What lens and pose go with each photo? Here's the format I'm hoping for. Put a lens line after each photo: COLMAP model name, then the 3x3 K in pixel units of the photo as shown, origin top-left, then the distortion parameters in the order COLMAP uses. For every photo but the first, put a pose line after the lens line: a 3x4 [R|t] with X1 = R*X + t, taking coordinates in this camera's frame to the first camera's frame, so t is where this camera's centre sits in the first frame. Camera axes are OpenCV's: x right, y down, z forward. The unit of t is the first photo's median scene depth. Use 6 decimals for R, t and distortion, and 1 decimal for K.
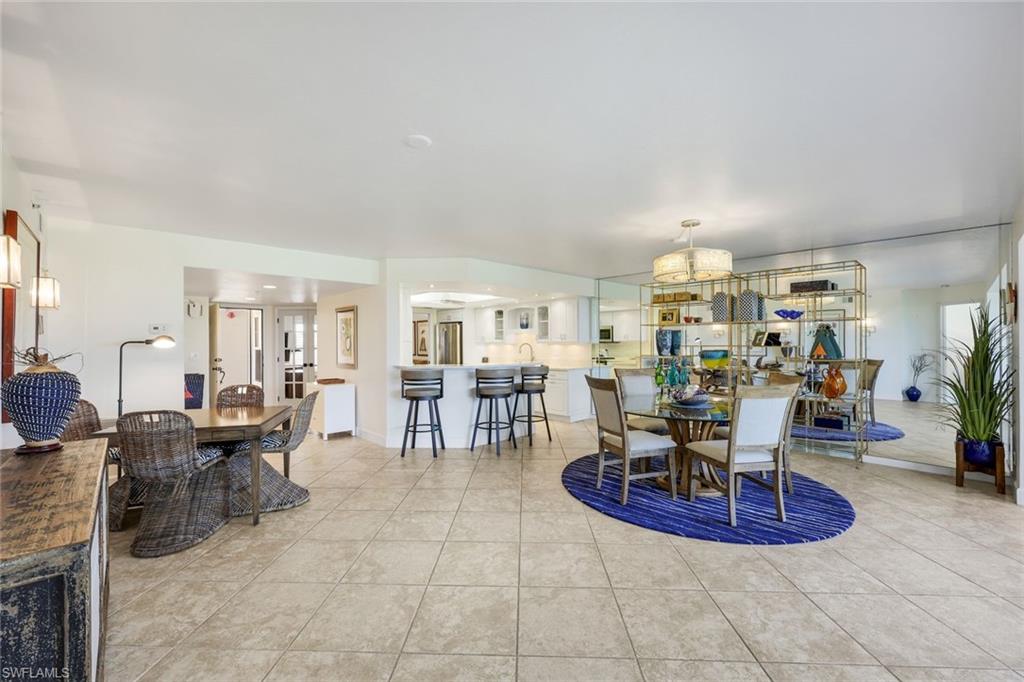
lens RADIAL K [[414.8, 0, 509.5], [0, 414.8, 341.7], [0, 0, 1]] dist [0.002808, 0.000673]
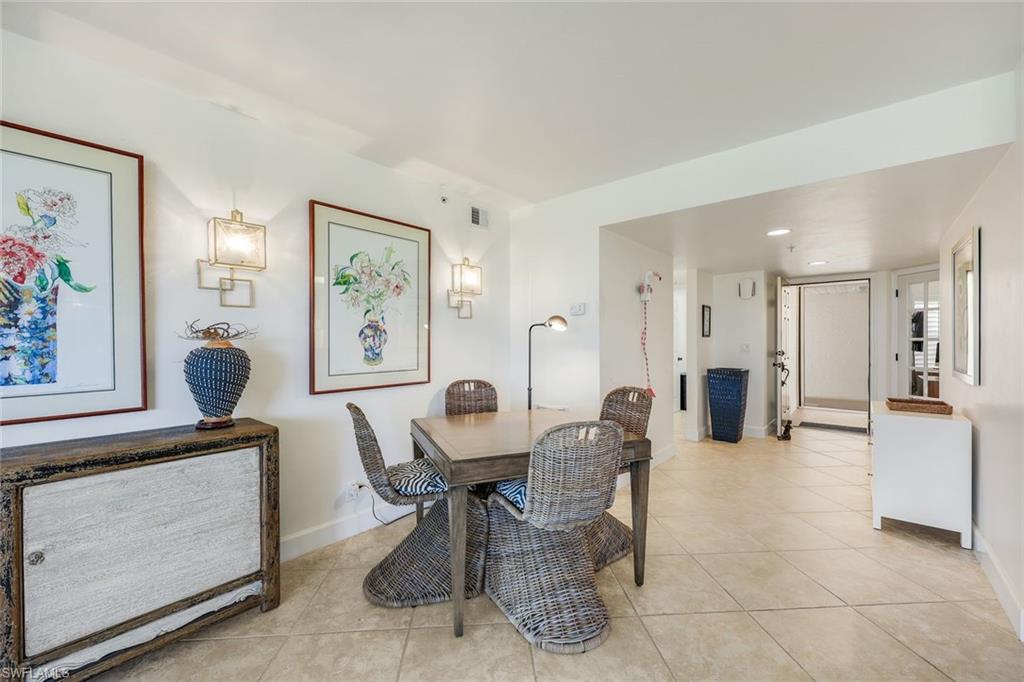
lens RADIAL K [[414.8, 0, 509.5], [0, 414.8, 341.7], [0, 0, 1]] dist [0.002808, 0.000673]
pose [[0.108641, 0.006799, -0.994058, -0.018916], [0.005619, 0.999956, 0.007453, 0.017544], [0.994065, -0.006395, 0.108598, 0.508099]]
